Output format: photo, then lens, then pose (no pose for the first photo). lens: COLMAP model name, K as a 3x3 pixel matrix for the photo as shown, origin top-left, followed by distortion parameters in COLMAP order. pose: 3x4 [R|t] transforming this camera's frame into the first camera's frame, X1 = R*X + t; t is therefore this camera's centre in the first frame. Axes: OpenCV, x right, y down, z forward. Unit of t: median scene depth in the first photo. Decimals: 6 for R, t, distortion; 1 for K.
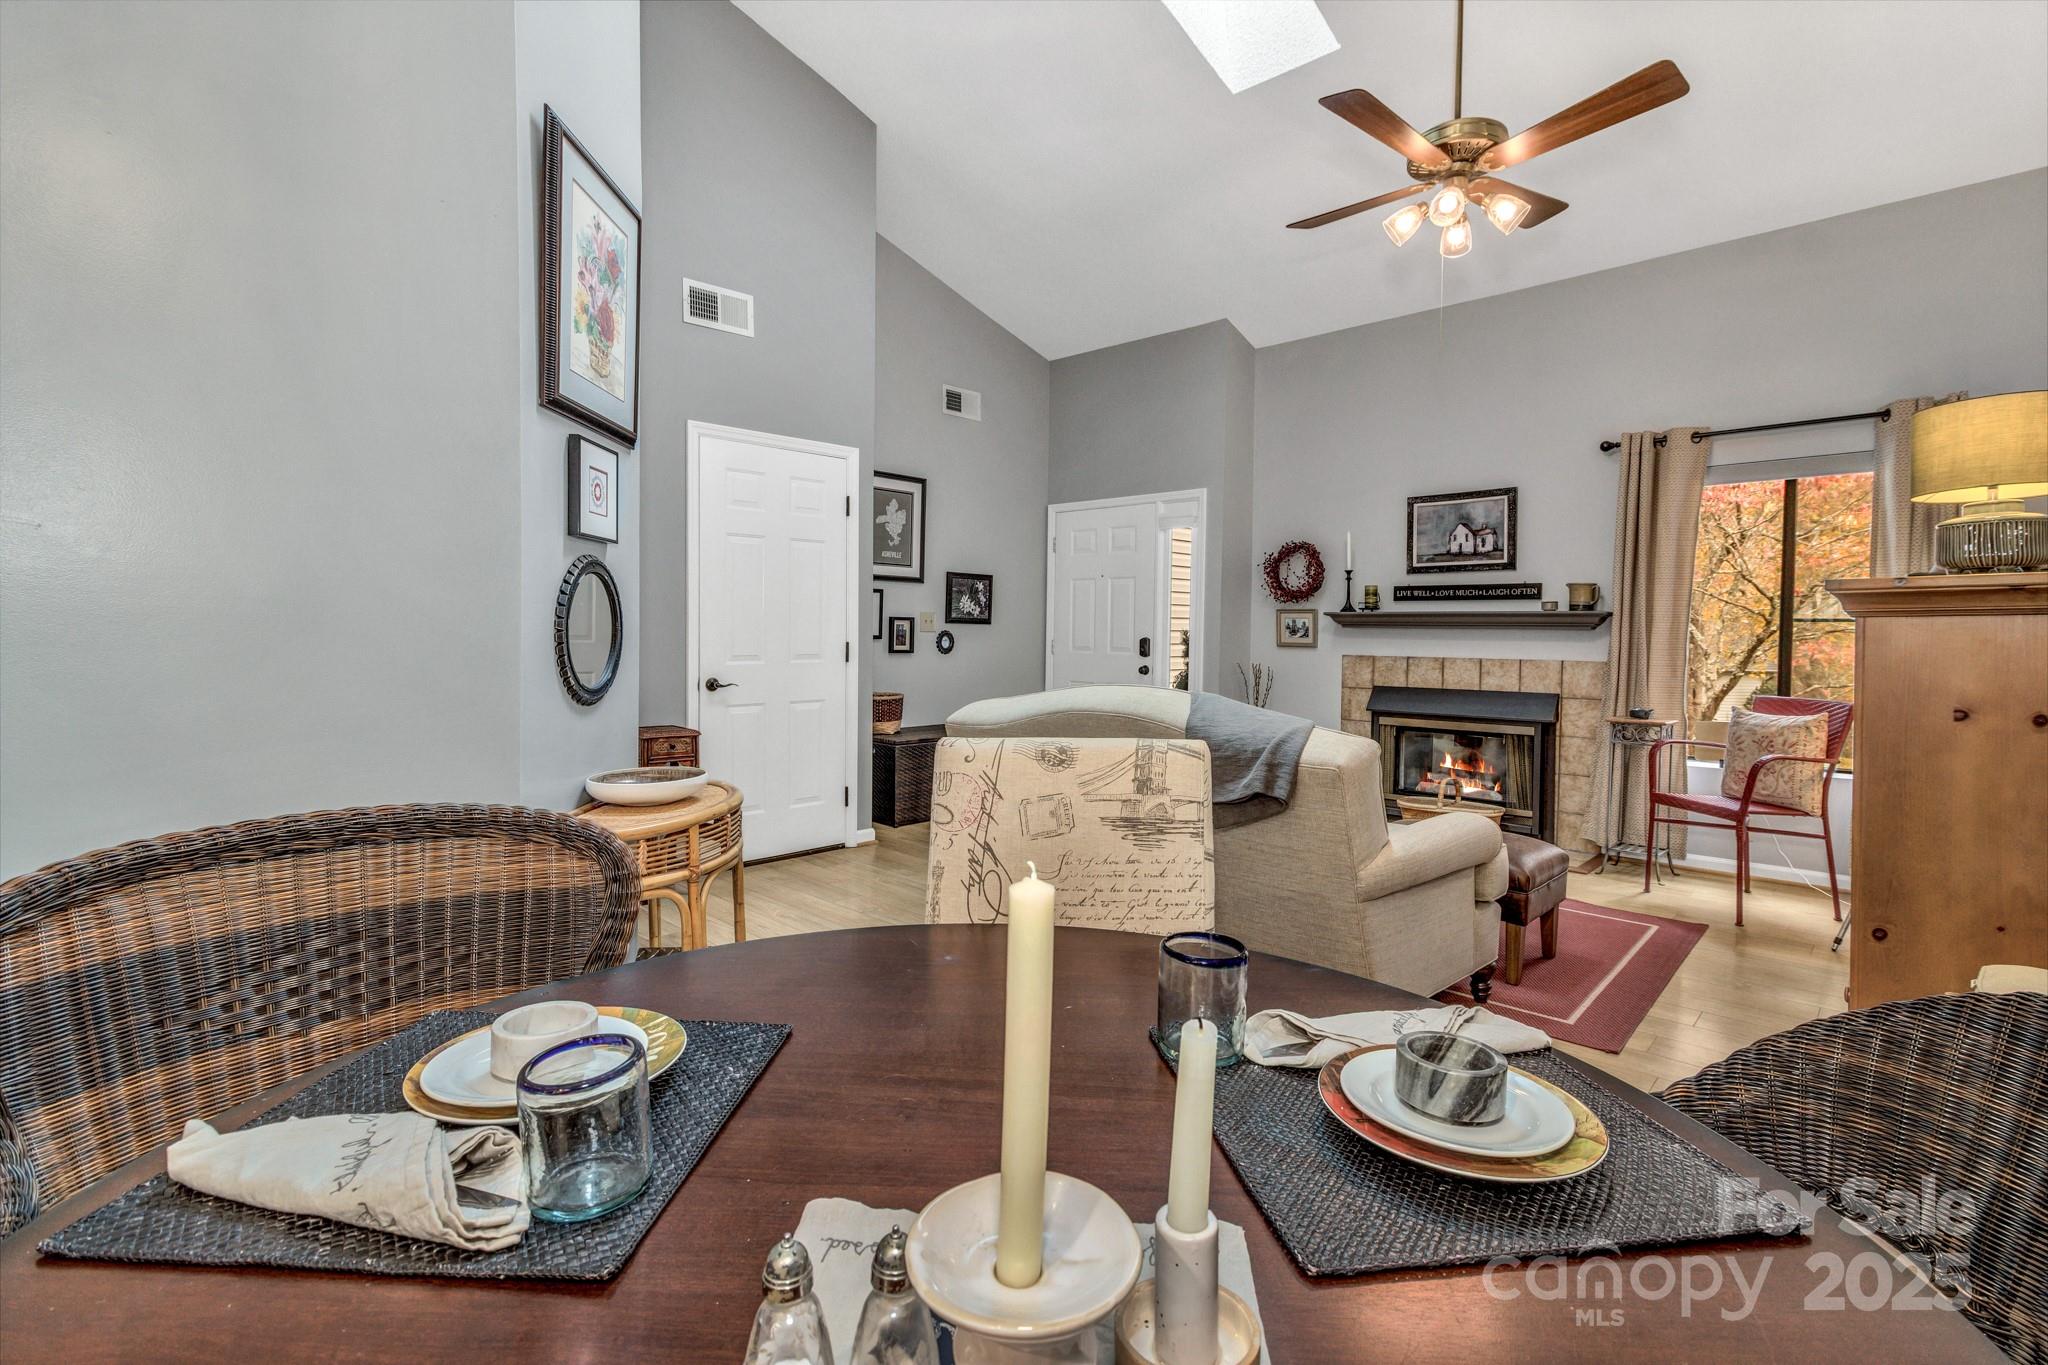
lens RADIAL K [[954.5, 0, 1037.4], [0, 954.5, 656.0], [0, 0, 1]] dist [-0.001511, 0.003502]
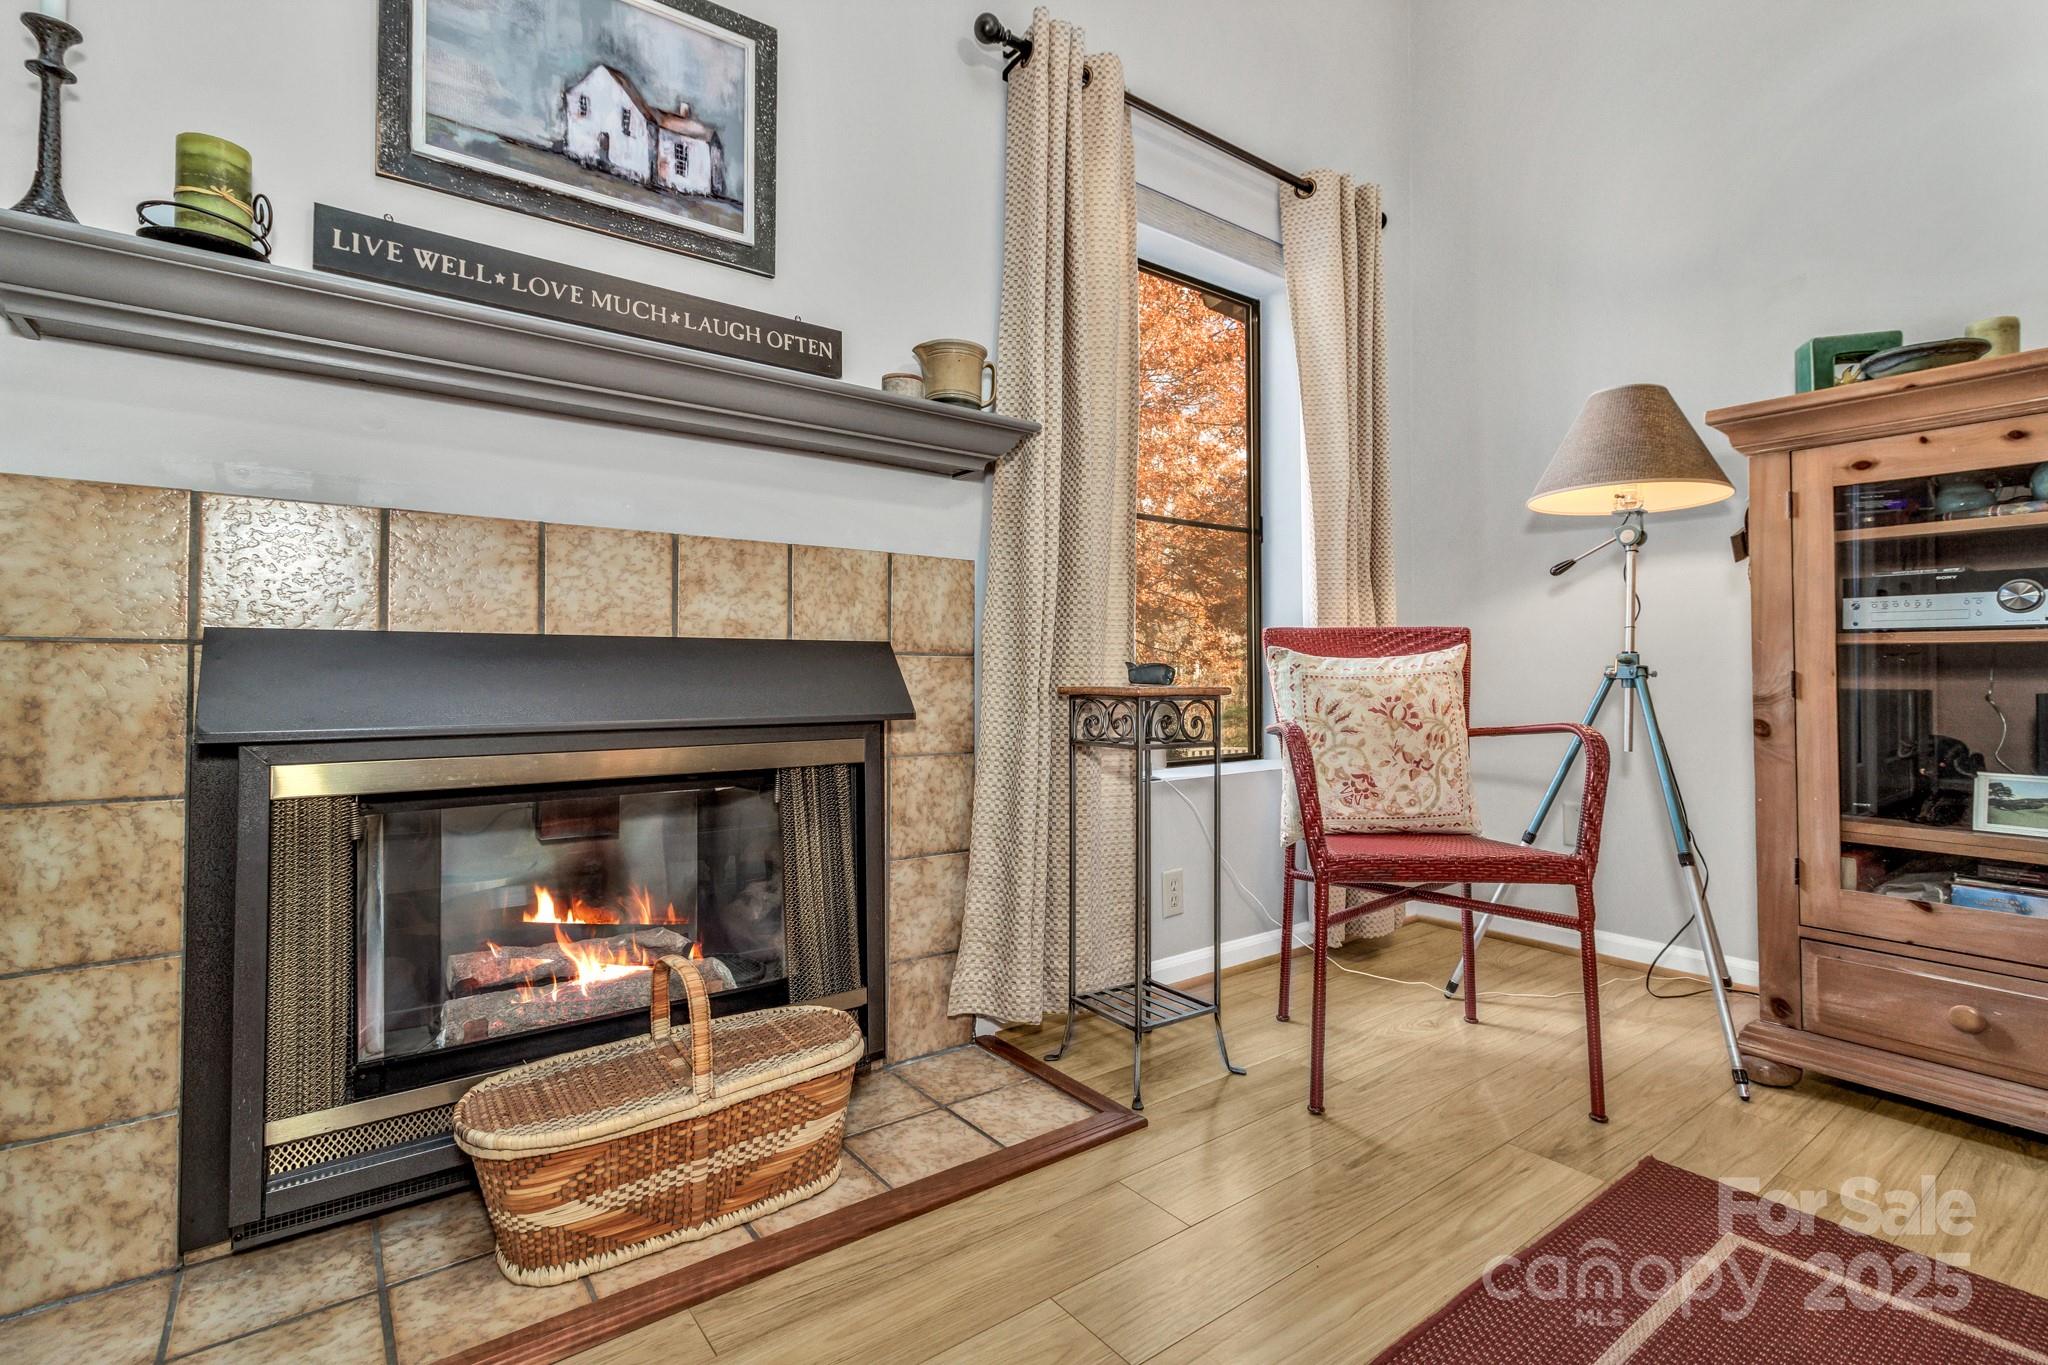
lens RADIAL K [[954.5, 0, 1025.6], [0, 954.5, 656.7], [0, 0, 1]] dist [-0.001511, 0.003502]
pose [[0.167521, 0.011467, 0.985802, 0.176544], [0.026357, 0.999523, -0.016106, 0.048022], [-0.985516, 0.028681, 0.167139, 0.810127]]
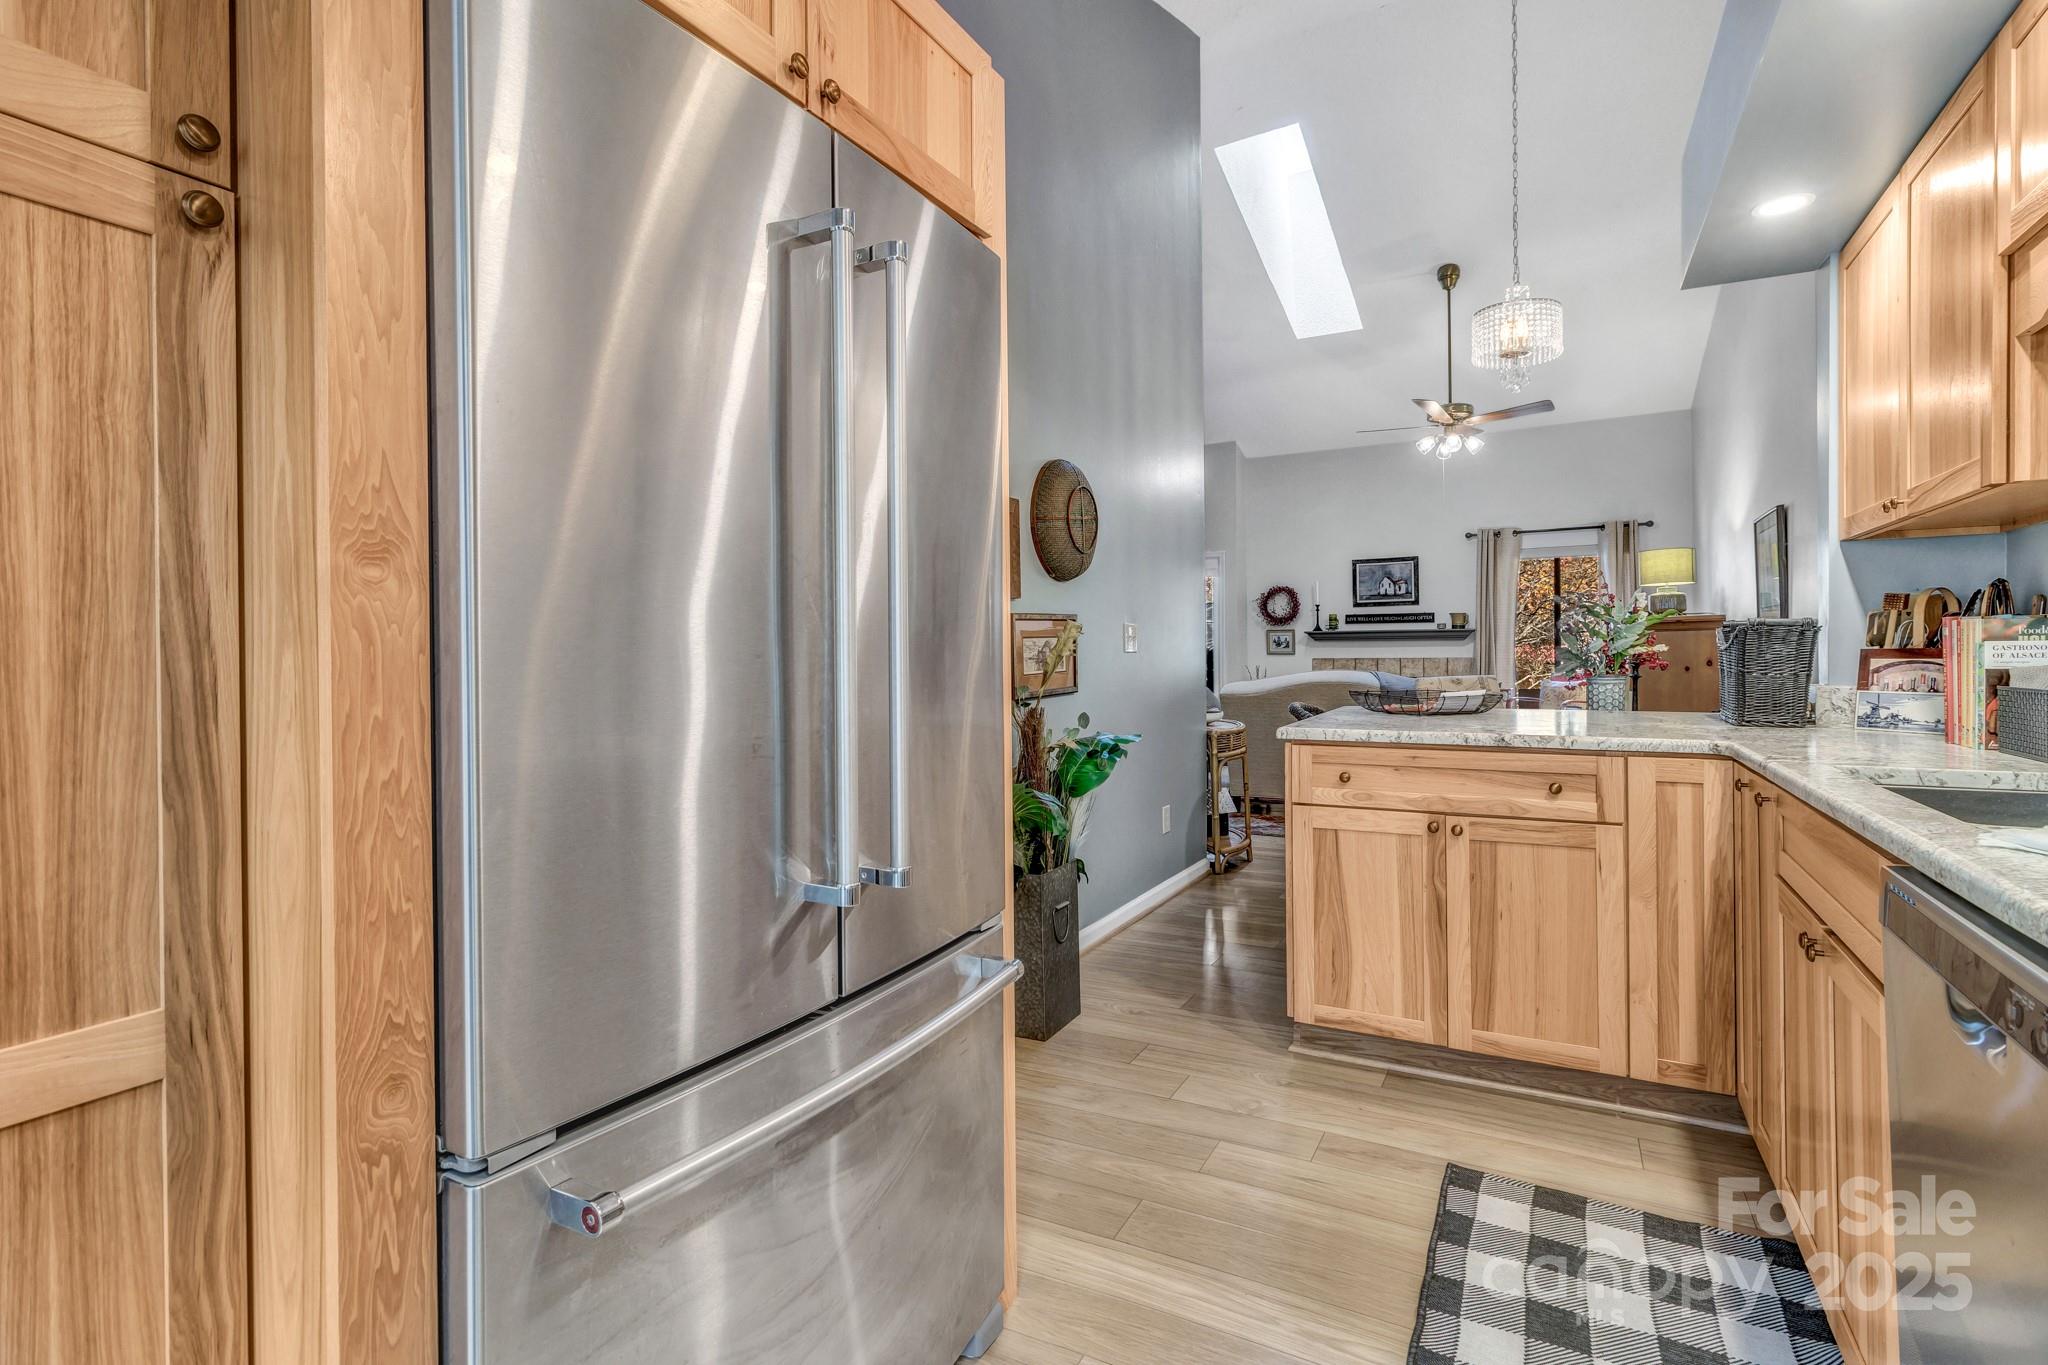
lens RADIAL K [[954.5, 0, 1081.5], [0, 954.5, 655.8], [0, 0, 1]] dist [-0.001511, 0.003502]
pose [[0.961051, -0.025769, 0.275165, -0.509668], [0.030136, 0.999478, -0.011654, 0.001471], [-0.274721, 0.019493, 0.961326, -0.432299]]
